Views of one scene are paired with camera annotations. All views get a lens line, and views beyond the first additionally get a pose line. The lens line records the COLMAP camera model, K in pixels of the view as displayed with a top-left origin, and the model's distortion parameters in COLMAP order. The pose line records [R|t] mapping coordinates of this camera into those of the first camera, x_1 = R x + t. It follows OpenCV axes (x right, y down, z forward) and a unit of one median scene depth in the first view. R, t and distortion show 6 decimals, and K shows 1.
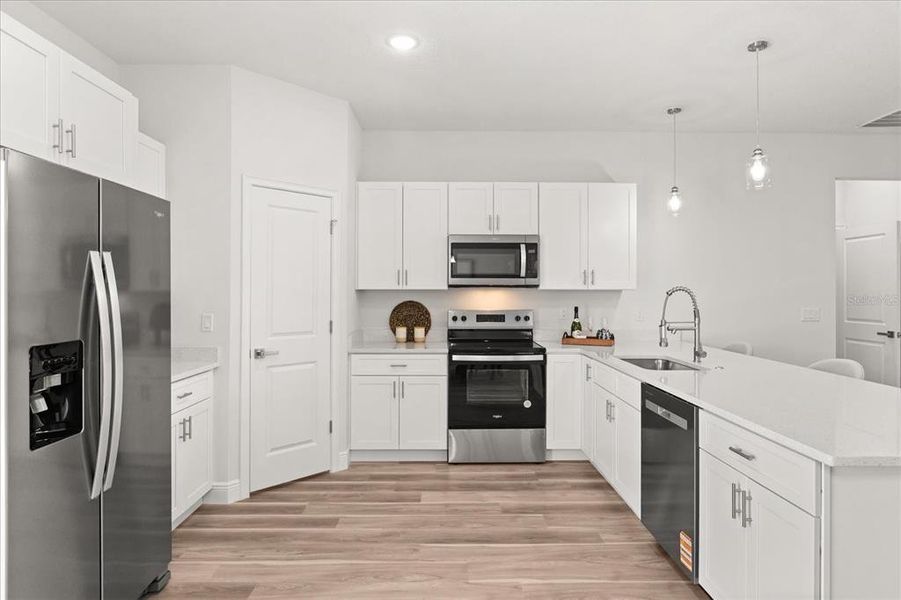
lens RADIAL K [[509.2, 0, 448.6], [0, 509.2, 291.5], [0, 0, 1]] dist [-0.004331, -0.001077]
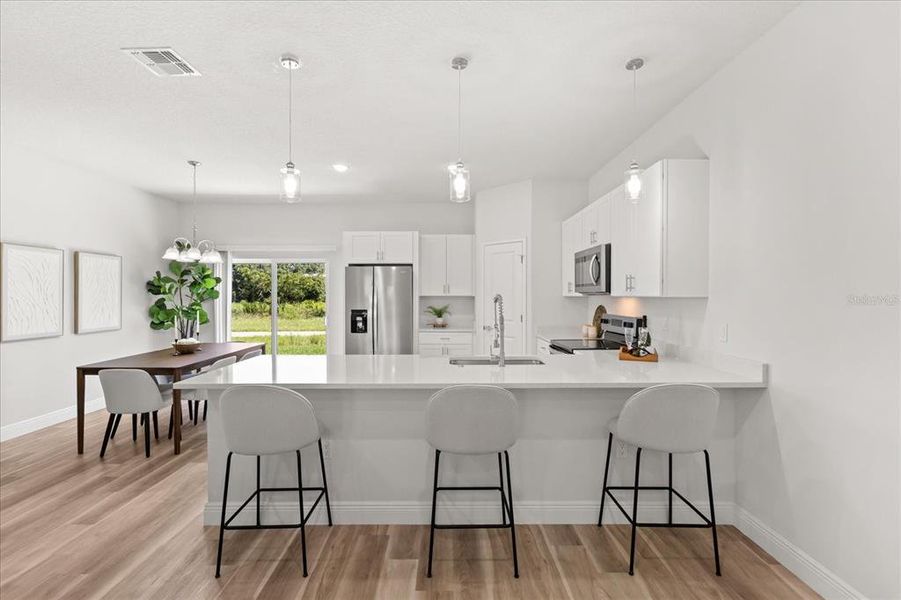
lens RADIAL K [[415.2, 0, 450.5], [0, 415.2, 300.0], [0, 0, 1]] dist [-0.002590, -0.000801]
pose [[-0.010654, 0.009028, -0.999902, 1.054993], [-0.002010, 0.999957, 0.009050, -0.003746], [0.999941, 0.002106, -0.010636, 0.717782]]
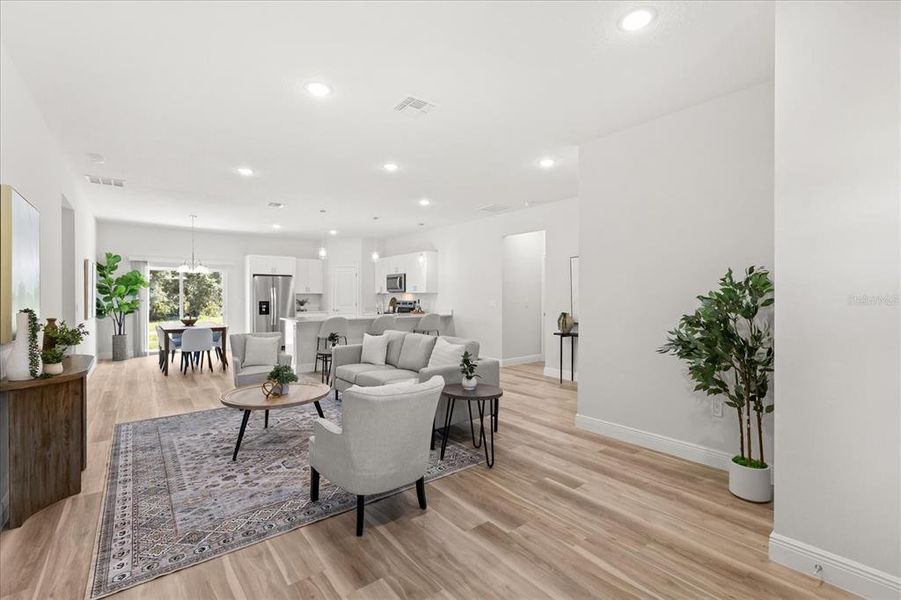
lens RADIAL K [[398.7, 0, 447.2], [0, 398.7, 294.4], [0, 0, 1]] dist [0.000354, -0.001189]
pose [[0.604409, -0.005890, -0.796652, 2.132250], [0.002774, 0.999982, -0.005288, 0.017041], [0.796669, 0.000986, 0.604414, -0.139661]]
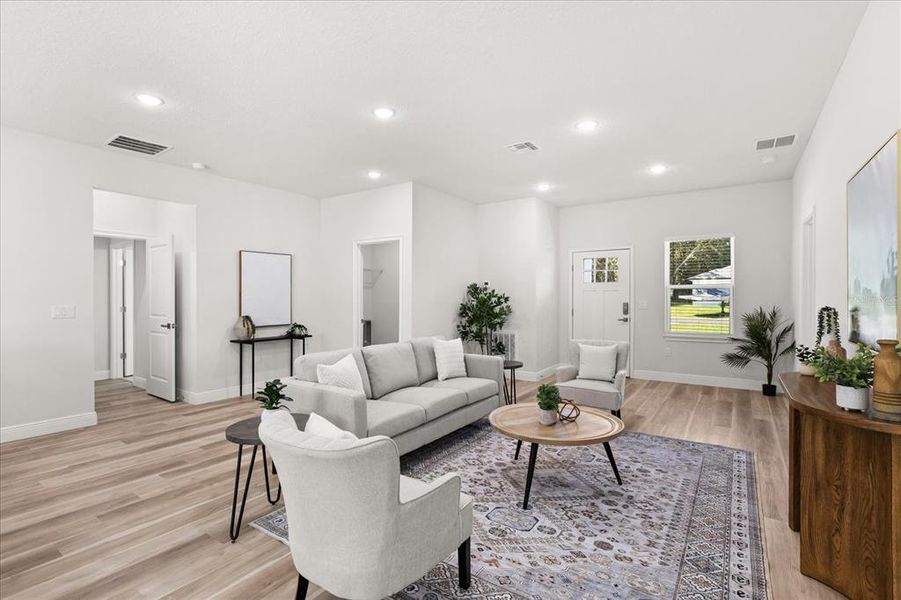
lens RADIAL K [[415.2, 0, 450.5], [0, 415.2, 300.0], [0, 0, 1]] dist [-0.002590, -0.000801]
pose [[0.582223, -0.009446, 0.812974, 0.543837], [0.001729, 0.999945, 0.010380, 0.015375], [-0.813027, -0.004637, 0.582208, -0.173333]]
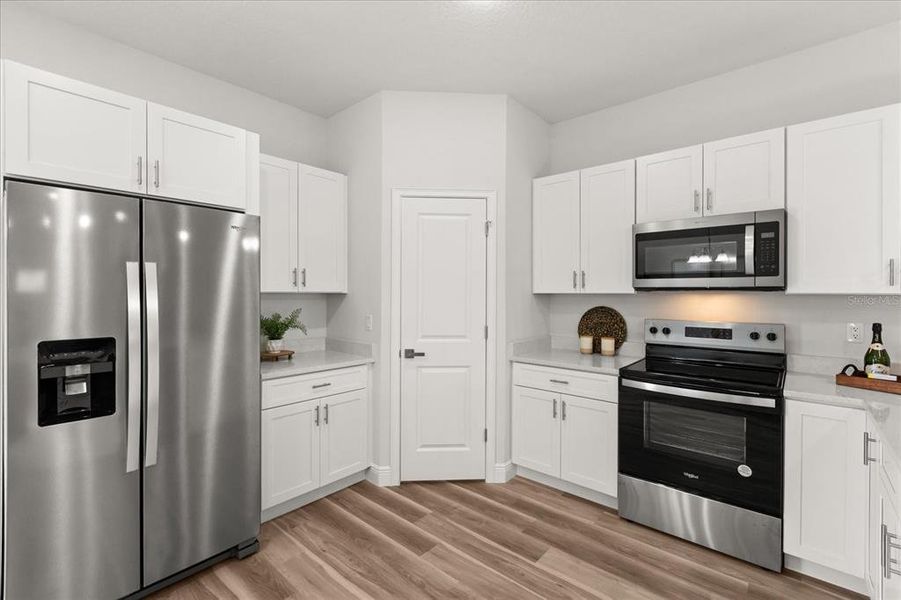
lens RADIAL K [[398.7, 0, 447.2], [0, 398.7, 294.4], [0, 0, 1]] dist [0.000354, -0.001189]
pose [[0.741922, 0.002706, -0.670481, 0.205286], [-0.001918, 0.999996, 0.001914, -0.003320], [0.670484, -0.000134, 0.741924, 0.356630]]
